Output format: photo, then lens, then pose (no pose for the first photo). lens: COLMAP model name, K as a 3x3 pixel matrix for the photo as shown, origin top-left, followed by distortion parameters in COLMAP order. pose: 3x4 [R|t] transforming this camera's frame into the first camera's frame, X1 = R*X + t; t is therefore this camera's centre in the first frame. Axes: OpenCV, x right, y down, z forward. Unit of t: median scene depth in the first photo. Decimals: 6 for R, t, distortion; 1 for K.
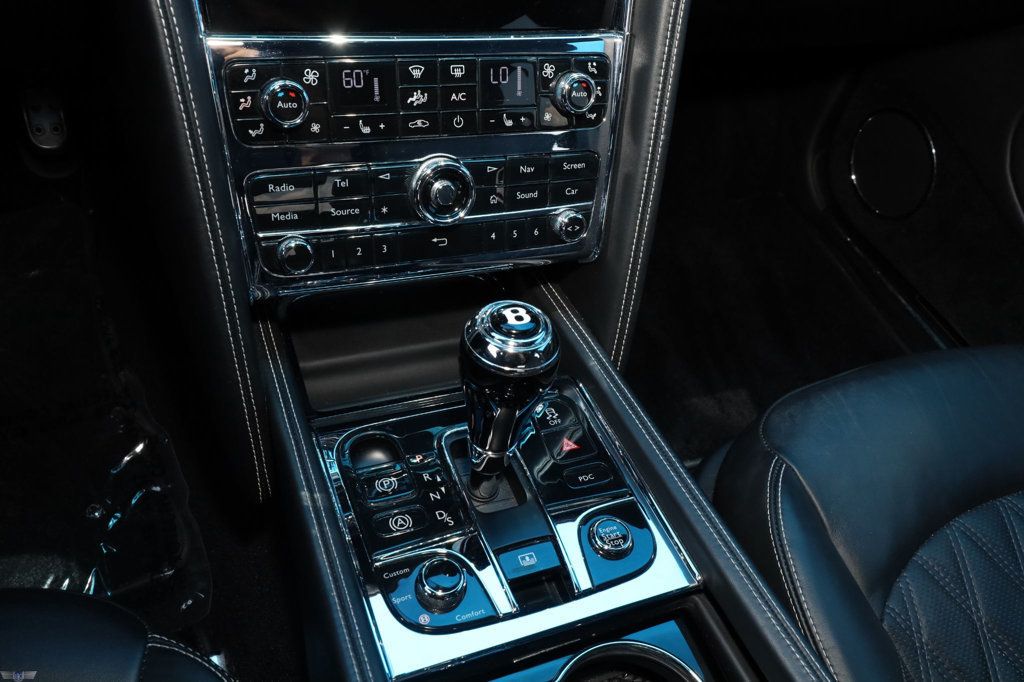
lens RADIAL K [[857.5, 0, 512.0], [0, 857.5, 341.0], [0, 0, 1]] dist [-0.009875, 0.075427]
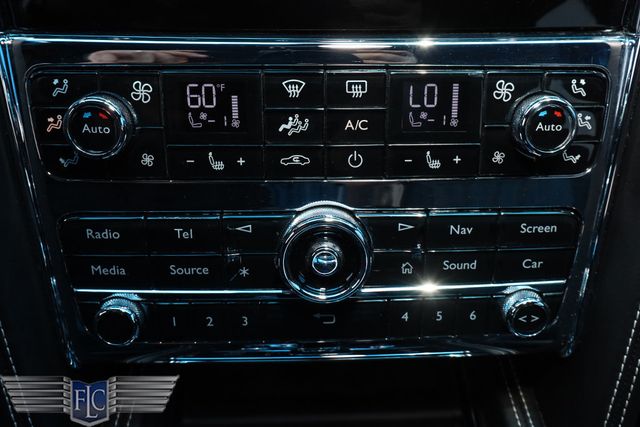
lens RADIAL K [[688.8, 0, 320.0], [0, 688.8, 213.5], [0, 0, 1]] dist [0.022418, 0.003210]
pose [[0.935366, 0.100671, -0.339052, 0.102743], [-0.127959, 0.990020, -0.059054, -0.176221], [0.329723, 0.098621, 0.938912, 0.473901]]
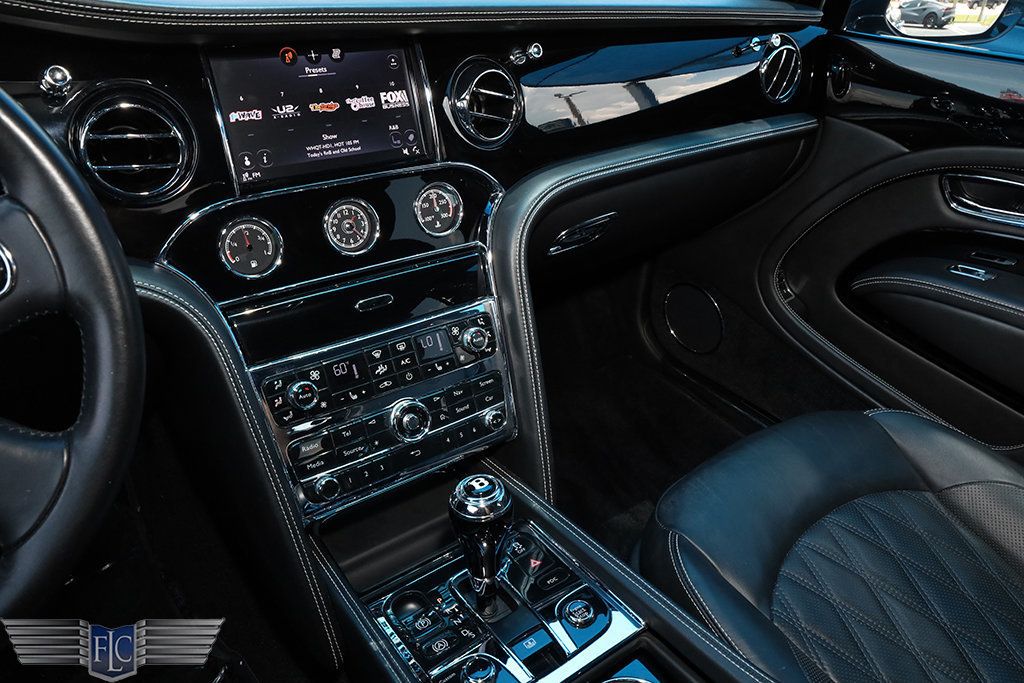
lens RADIAL K [[727.0, 0, 513.2], [0, 727.0, 343.7], [0, 0, 1]] dist [0.001785, 0.006958]
pose [[0.957460, -0.257689, 0.129869, -0.037478], [0.281190, 0.934260, -0.219294, 0.035990], [-0.064821, 0.246483, 0.966977, -0.323621]]
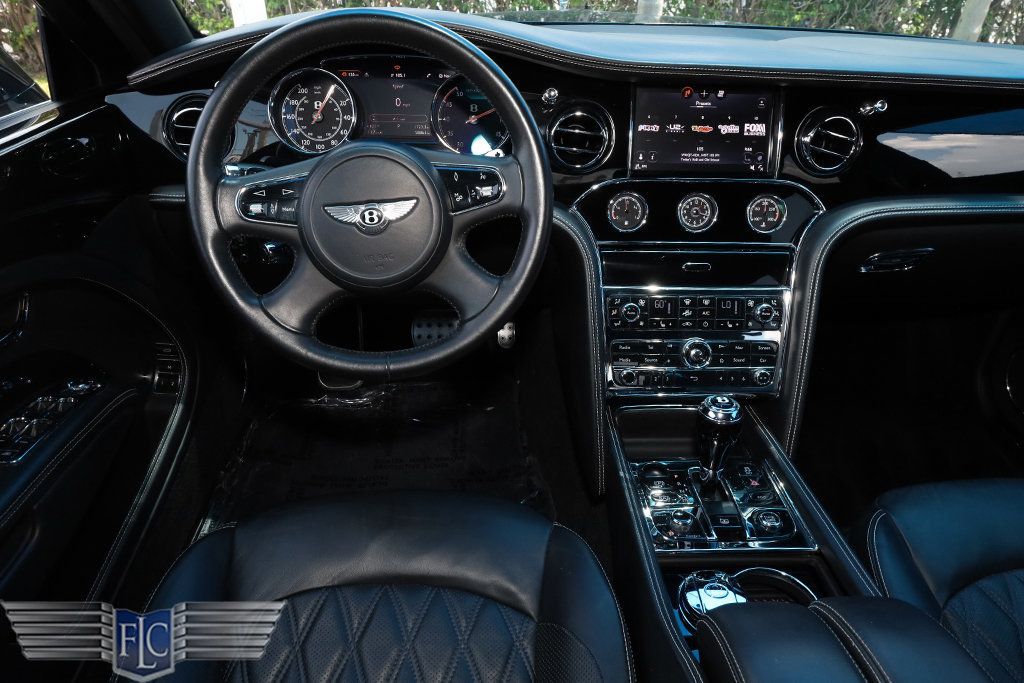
lens RADIAL K [[700.6, 0, 512.0], [0, 700.6, 341.5], [0, 0, 1]] dist [0.004195, -0.001774]
pose [[0.924540, 0.028268, -0.380036, 0.164055], [-0.139678, 0.952981, -0.268919, 0.343843], [0.354565, 0.301709, 0.885017, -0.765963]]
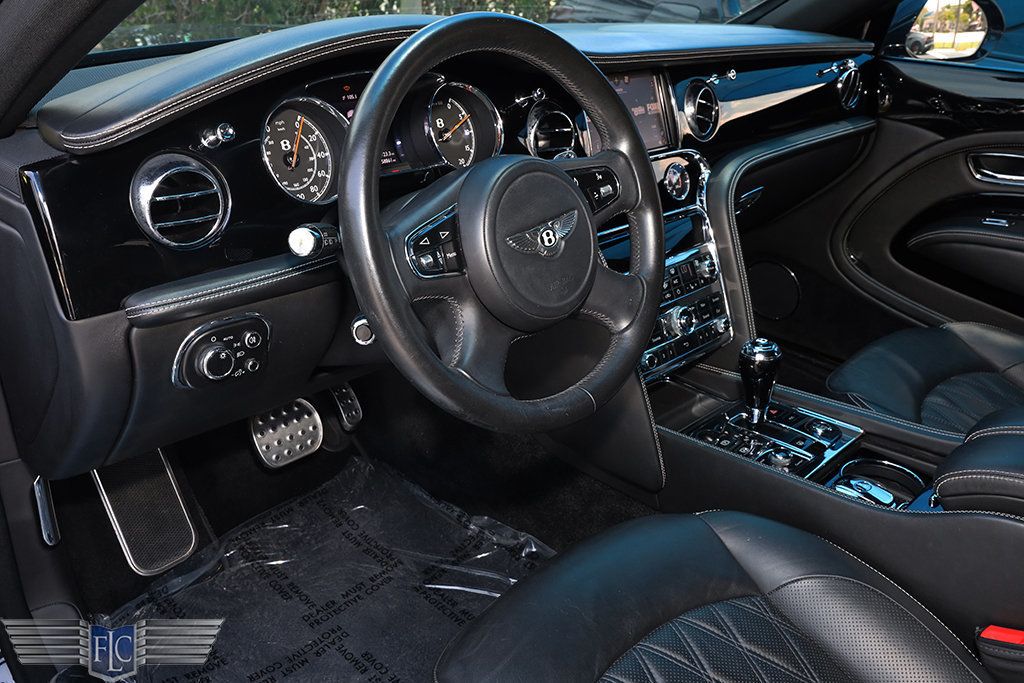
lens RADIAL K [[857.5, 0, 512.0], [0, 857.5, 341.5], [0, 0, 1]] dist [-0.009875, 0.075427]
pose [[0.907659, -0.310008, 0.282933, -1.164552], [0.384374, 0.884711, -0.263711, 0.300366], [-0.168561, 0.348112, 0.922174, -1.008878]]
